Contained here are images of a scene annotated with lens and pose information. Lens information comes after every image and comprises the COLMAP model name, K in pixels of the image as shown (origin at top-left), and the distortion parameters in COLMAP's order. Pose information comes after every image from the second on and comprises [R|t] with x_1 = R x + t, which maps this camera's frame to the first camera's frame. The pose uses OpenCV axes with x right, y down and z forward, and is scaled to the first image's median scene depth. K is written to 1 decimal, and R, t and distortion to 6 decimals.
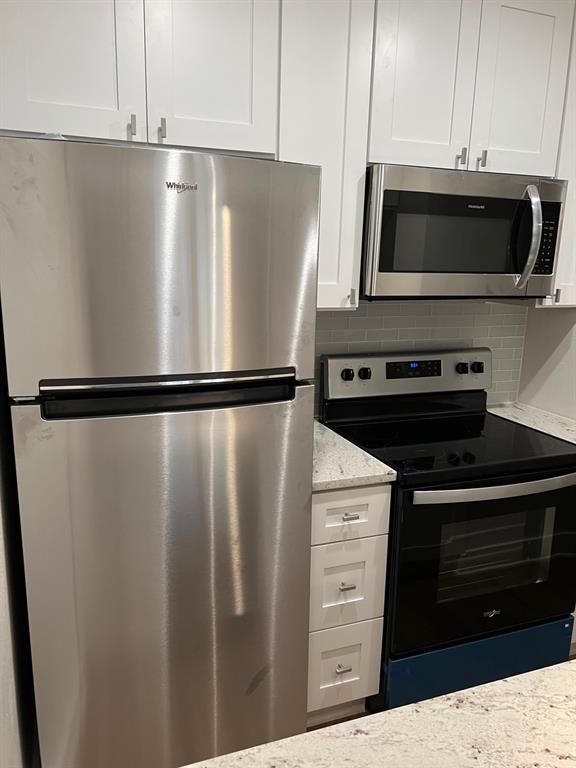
lens RADIAL K [[578.7, 0, 279.0], [0, 578.7, 390.1], [0, 0, 1]] dist [0.057642, -0.067481]
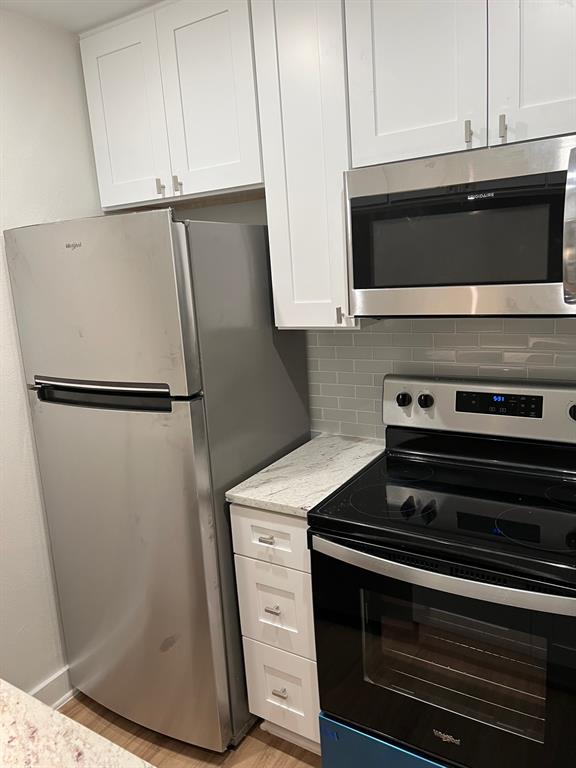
lens RADIAL K [[578.7, 0, 278.4], [0, 578.7, 381.0], [0, 0, 1]] dist [0.057642, -0.067481]
pose [[0.601287, 0.102781, -0.792395, 0.769879], [-0.095183, 0.993845, 0.056685, -0.094850], [0.793344, 0.041339, 0.607369, 0.344005]]
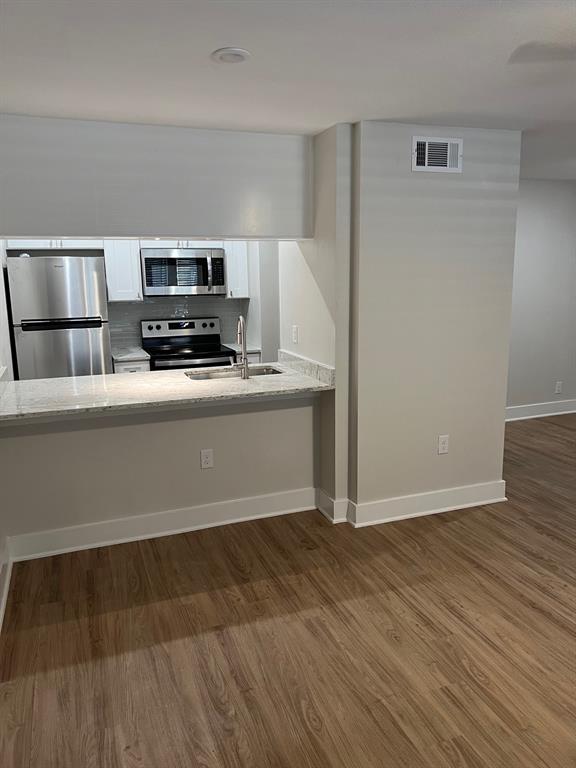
lens RADIAL K [[578.7, 0, 281.6], [0, 578.7, 378.9], [0, 0, 1]] dist [0.057642, -0.067481]
pose [[0.999329, -0.036356, -0.004364, 0.751101], [0.036156, 0.998565, -0.039516, 0.341014], [0.005794, 0.039332, 0.999209, -1.616049]]
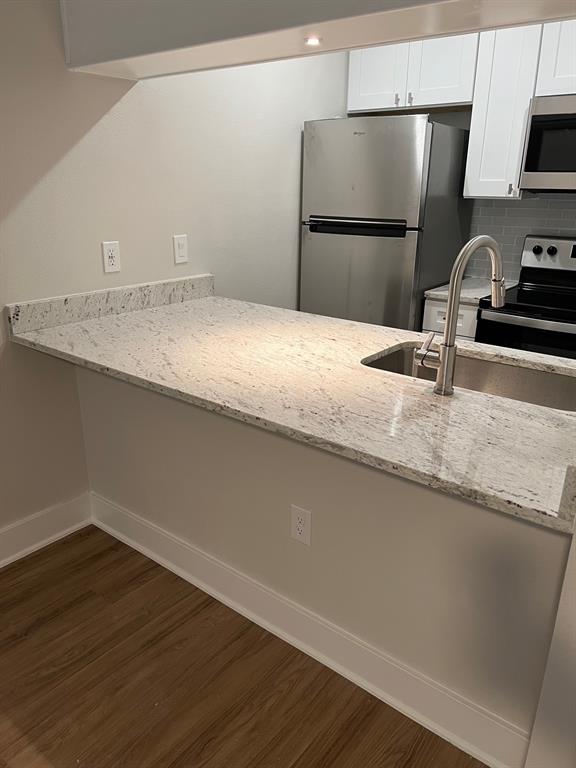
lens RADIAL K [[578.7, 0, 288.3], [0, 578.7, 386.6], [0, 0, 1]] dist [0.057642, -0.067481]
pose [[0.514949, 0.272455, -0.812771, 1.160200], [-0.188086, 0.960953, 0.202961, 0.130460], [0.836332, 0.048356, 0.546086, -0.296535]]
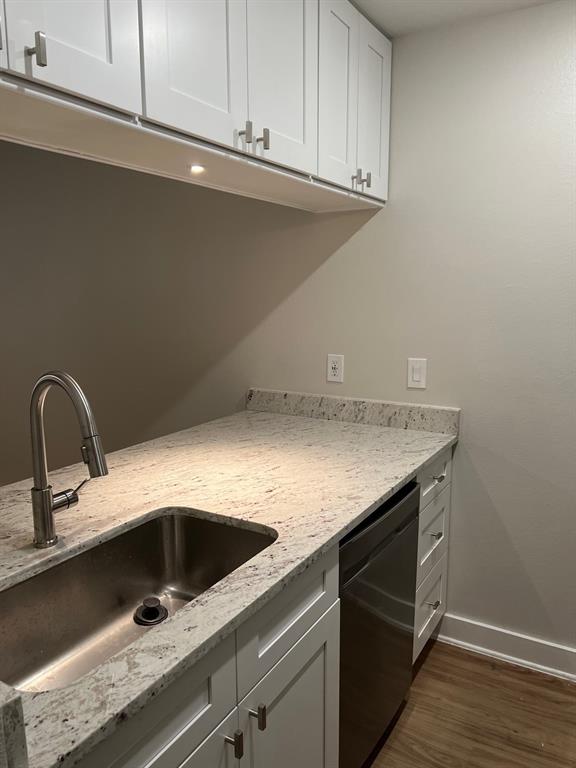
lens RADIAL K [[578.7, 0, 291.5], [0, 578.7, 389.3], [0, 0, 1]] dist [0.057642, -0.067481]
pose [[-0.770150, 0.088774, -0.631656, 0.814735], [-0.155889, 0.934044, 0.321341, -0.168868], [0.618521, 0.345949, -0.705515, 0.910715]]
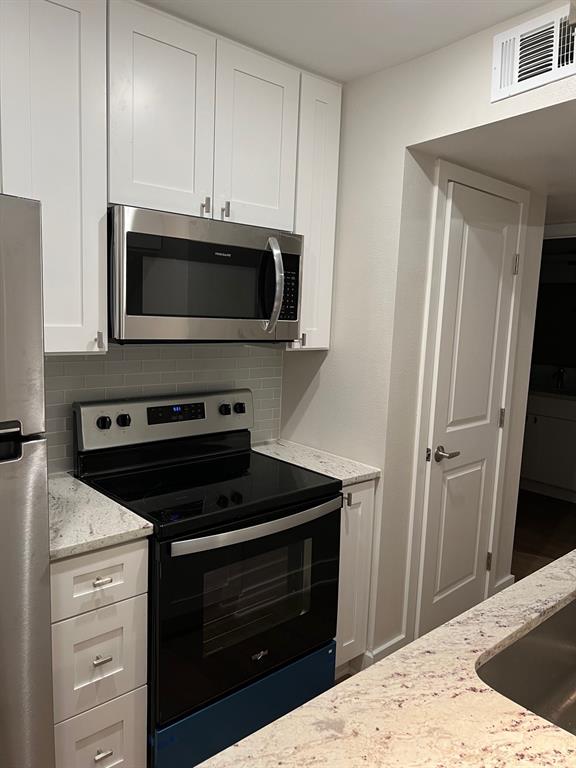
lens RADIAL K [[578.7, 0, 292.1], [0, 578.7, 387.3], [0, 0, 1]] dist [0.057642, -0.067481]
pose [[0.929176, -0.033069, 0.368156, 0.062554], [0.060327, 0.996203, -0.062774, -0.007087], [-0.364682, 0.080538, 0.927643, 0.019056]]
